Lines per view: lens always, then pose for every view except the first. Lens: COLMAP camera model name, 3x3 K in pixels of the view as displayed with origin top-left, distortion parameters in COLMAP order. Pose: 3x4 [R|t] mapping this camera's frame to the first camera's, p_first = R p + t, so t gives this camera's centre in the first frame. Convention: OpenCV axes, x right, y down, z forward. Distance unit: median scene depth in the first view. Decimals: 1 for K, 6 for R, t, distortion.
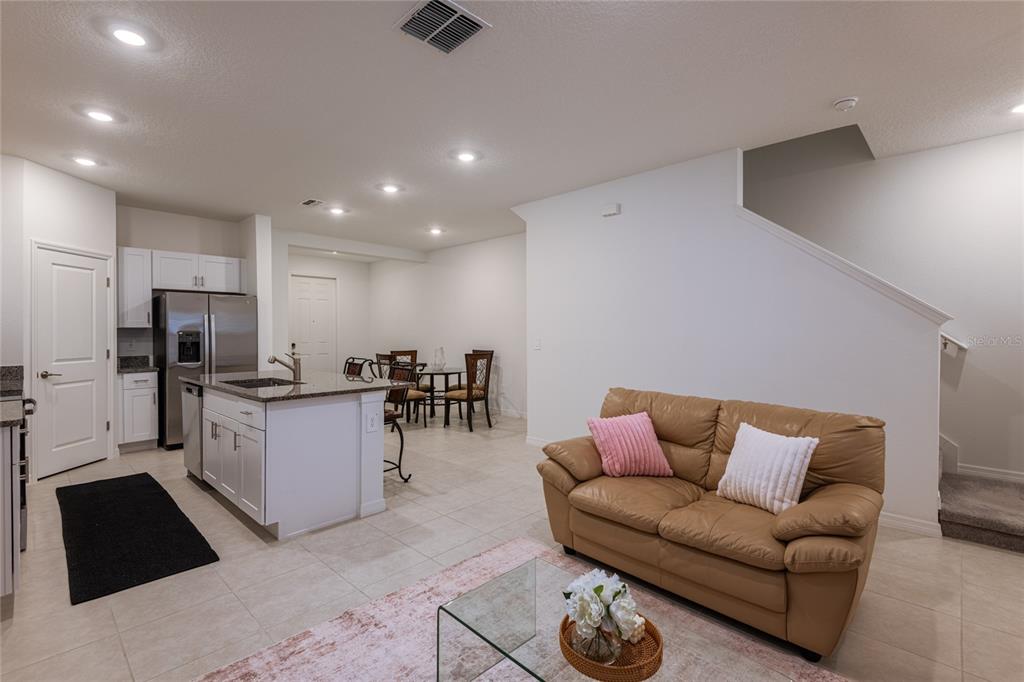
lens RADIAL K [[465.6, 0, 515.3], [0, 465.6, 333.1], [0, 0, 1]] dist [0.033918, -0.019105]
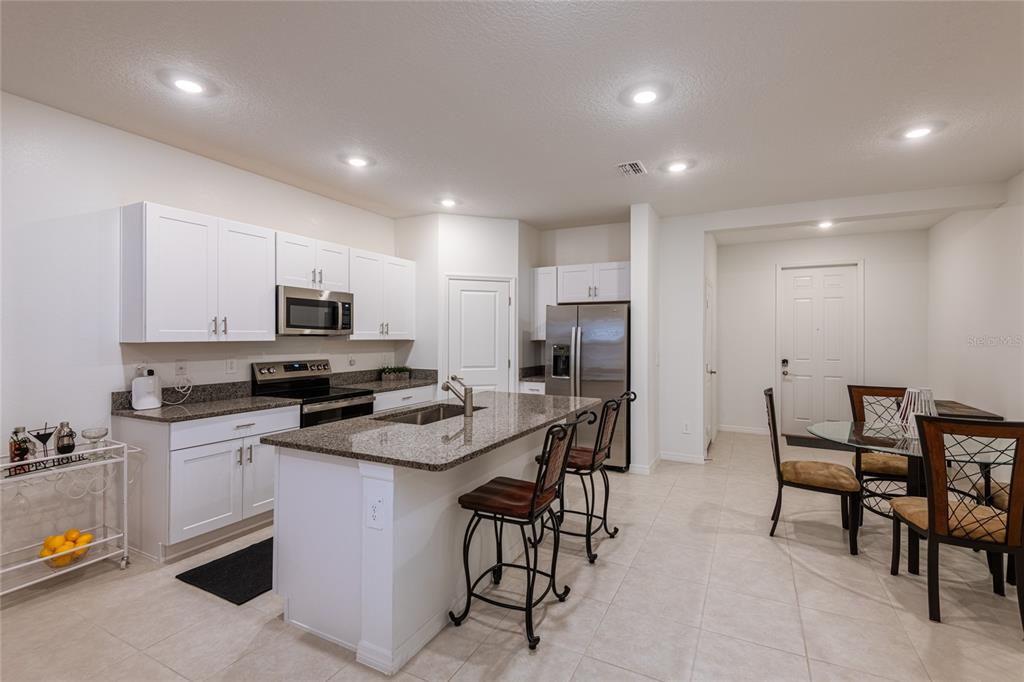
lens RADIAL K [[465.6, 0, 515.3], [0, 465.6, 333.1], [0, 0, 1]] dist [0.033918, -0.019105]
pose [[0.286416, 0.000538, -0.958105, 0.223825], [-0.007624, 0.999969, -0.001717, -0.027878], [0.958075, 0.007796, 0.286411, 0.690222]]
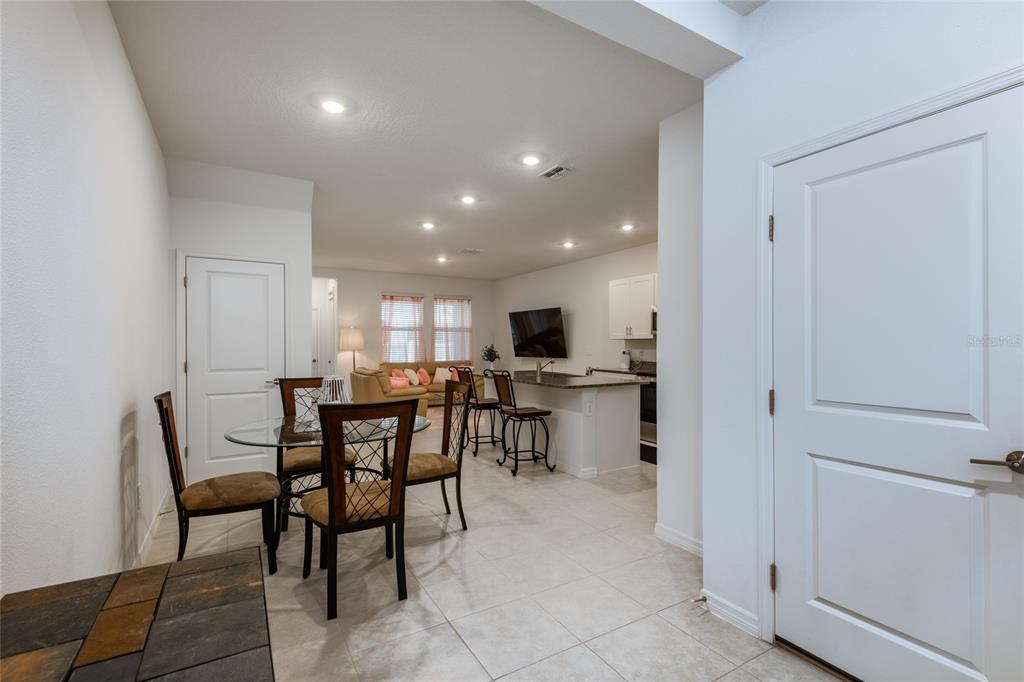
lens RADIAL K [[456.7, 0, 517.6], [0, 456.7, 343.6], [0, 0, 1]] dist [-0.000057, -0.000003]
pose [[-0.965855, 0.004965, 0.259036, -0.612624], [0.005742, 0.999981, 0.002242, -0.003301], [-0.259020, 0.003653, -0.965865, 1.900505]]
